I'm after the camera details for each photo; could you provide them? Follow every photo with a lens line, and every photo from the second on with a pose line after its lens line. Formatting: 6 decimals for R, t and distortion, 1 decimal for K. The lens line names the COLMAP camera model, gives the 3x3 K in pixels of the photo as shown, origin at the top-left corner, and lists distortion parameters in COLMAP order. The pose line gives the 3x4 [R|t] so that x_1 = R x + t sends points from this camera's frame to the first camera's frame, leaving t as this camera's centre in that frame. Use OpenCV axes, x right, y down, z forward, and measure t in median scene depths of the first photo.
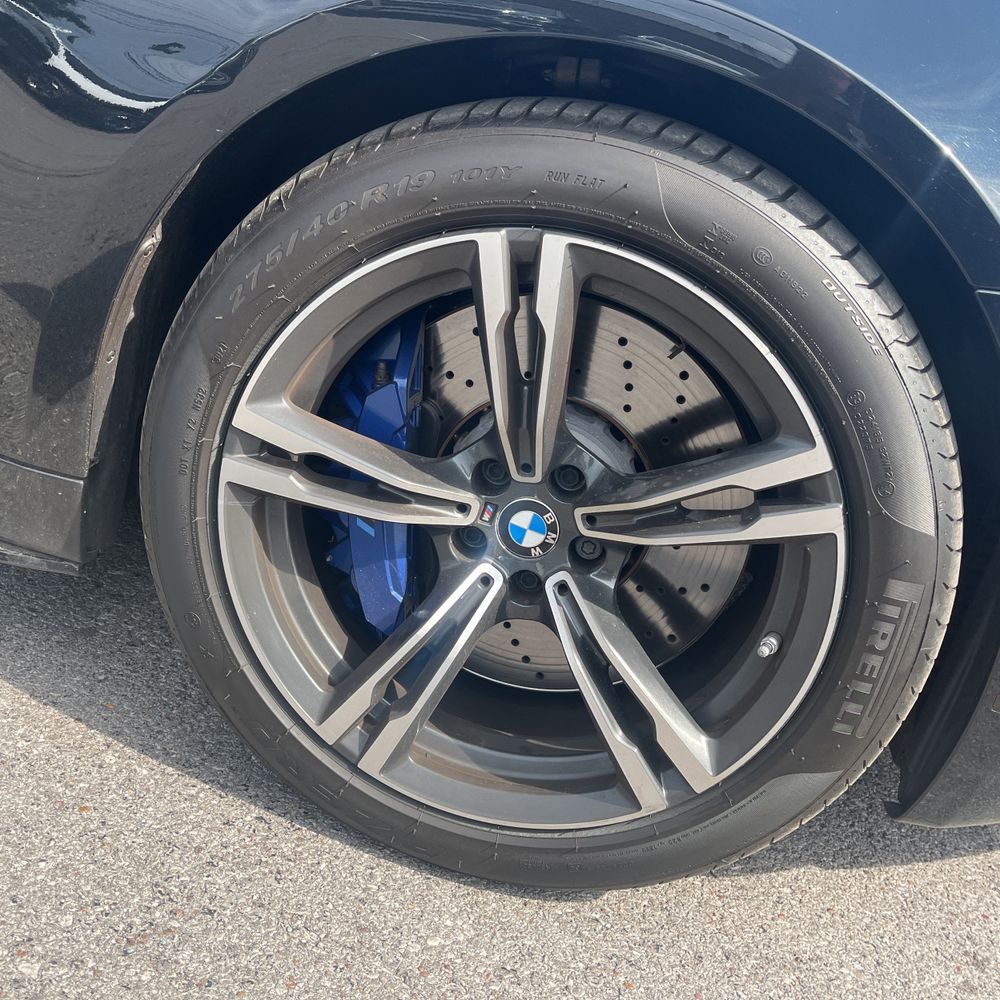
lens RADIAL K [[1028.4, 0, 503.0], [0, 1028.4, 476.5], [0, 0, 1]] dist [0.066394, -0.098592]
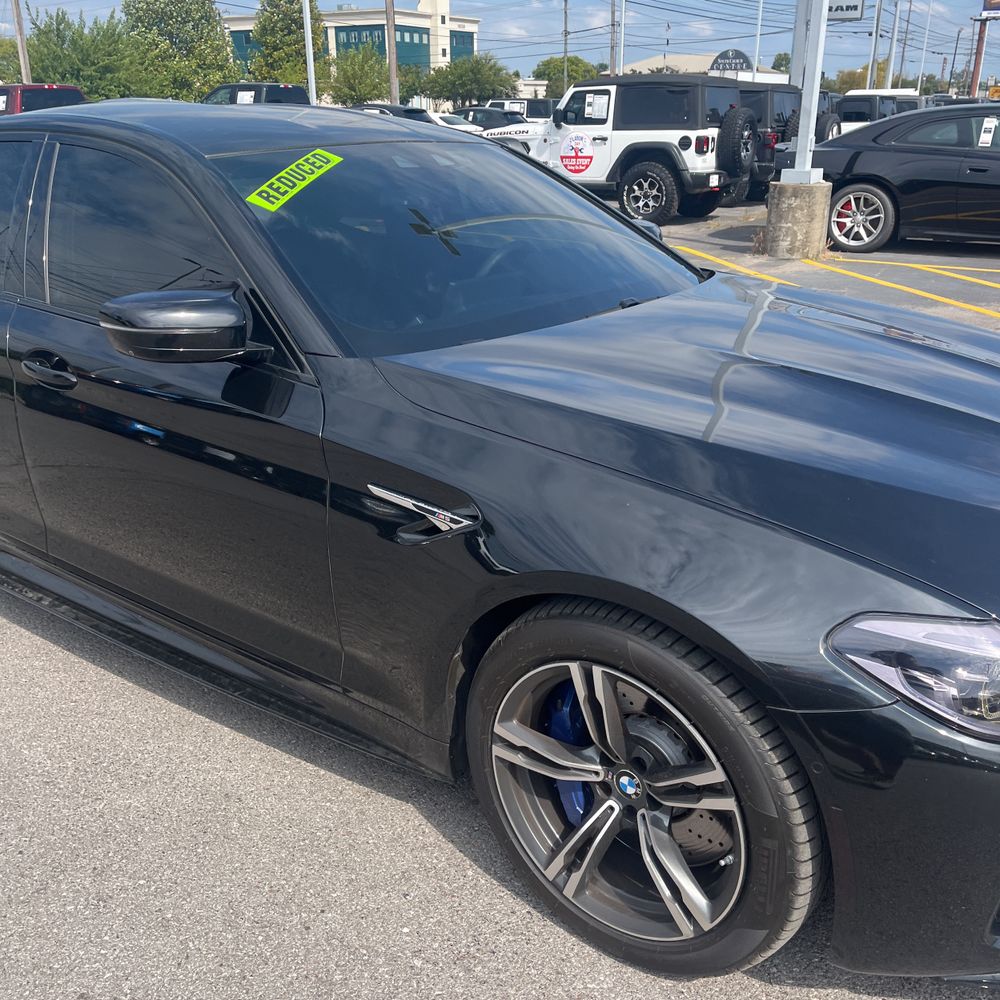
lens RADIAL K [[1009.3, 0, 511.8], [0, 1009.3, 504.8], [0, 0, 1]] dist [0.051892, -0.059606]
pose [[0.864482, -0.059034, -0.499185, 0.862437], [0.032614, 0.997574, -0.061494, -0.387564], [0.501604, 0.036880, 0.864311, -0.867129]]
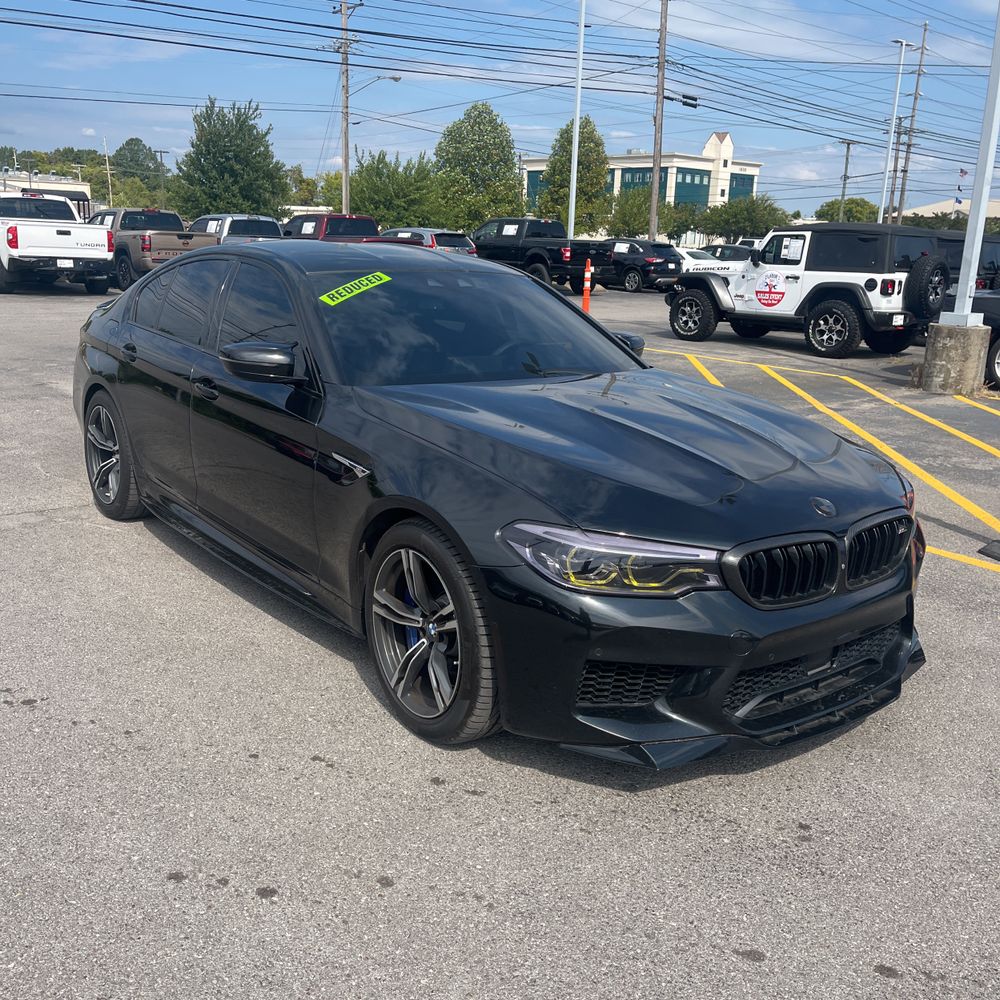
lens RADIAL K [[1009.6, 0, 499.9], [0, 1009.6, 481.7], [0, 0, 1]] dist [0.040959, -0.005619]
pose [[0.719254, -0.046795, -0.693170, 2.640653], [-0.117098, 0.975290, -0.187345, 0.181115], [0.684808, 0.215917, 0.696001, -1.373807]]
